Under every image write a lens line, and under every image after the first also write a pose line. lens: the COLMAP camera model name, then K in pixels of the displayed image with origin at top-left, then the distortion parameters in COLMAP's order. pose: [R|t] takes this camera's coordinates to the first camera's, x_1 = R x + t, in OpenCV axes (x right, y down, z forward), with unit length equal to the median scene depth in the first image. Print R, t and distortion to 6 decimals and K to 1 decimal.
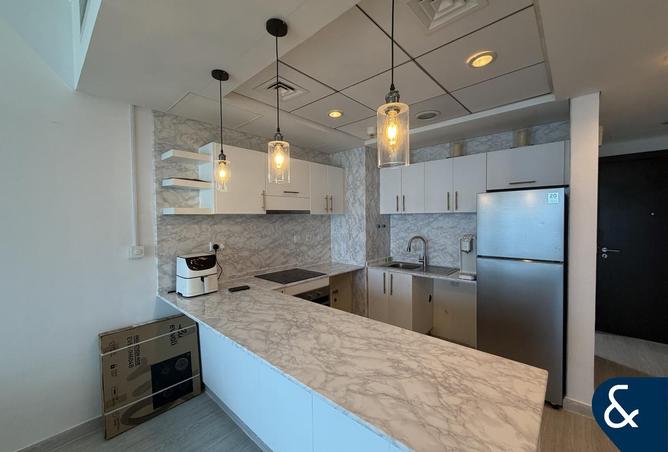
lens RADIAL K [[268.0, 0, 330.6], [0, 268.0, 225.4], [0, 0, 1]] dist [0.003670, 0.000263]
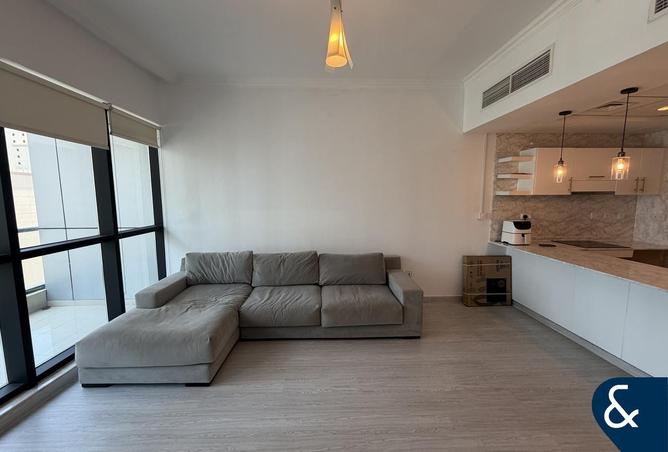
lens RADIAL K [[268.0, 0, 333.0], [0, 268.0, 225.5], [0, 0, 1]] dist [0.003670, 0.000263]
pose [[0.701553, 0.087091, -0.707276, -0.122808], [-0.026490, 0.995005, 0.096245, 0.013213], [0.712125, -0.048785, 0.700356, -0.861127]]
